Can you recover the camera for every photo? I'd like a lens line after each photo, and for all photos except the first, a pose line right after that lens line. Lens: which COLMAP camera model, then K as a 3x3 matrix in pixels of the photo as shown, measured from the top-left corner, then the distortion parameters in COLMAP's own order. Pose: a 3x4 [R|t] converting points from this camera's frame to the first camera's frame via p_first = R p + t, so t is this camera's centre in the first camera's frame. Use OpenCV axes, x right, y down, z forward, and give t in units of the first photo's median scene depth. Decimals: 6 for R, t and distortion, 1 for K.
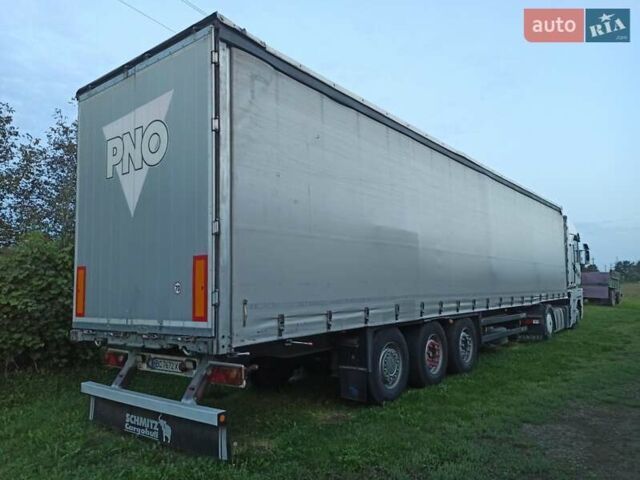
lens RADIAL K [[465.8, 0, 320.0], [0, 465.8, 240.0], [0, 0, 1]] dist [0.048071, -0.002387]
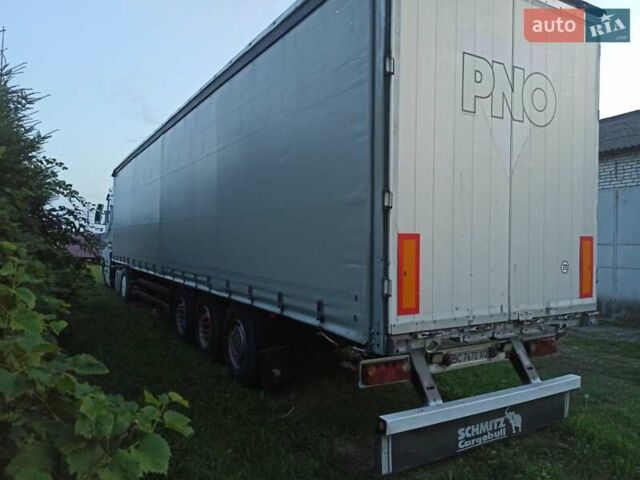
lens RADIAL K [[465.8, 0, 320.0], [0, 465.8, 240.0], [0, 0, 1]] dist [0.048071, -0.002387]
pose [[0.356837, 0.025387, 0.933822, -1.270936], [-0.107914, 0.994059, 0.014212, 0.078454], [-0.927913, -0.105844, 0.357456, 1.014875]]
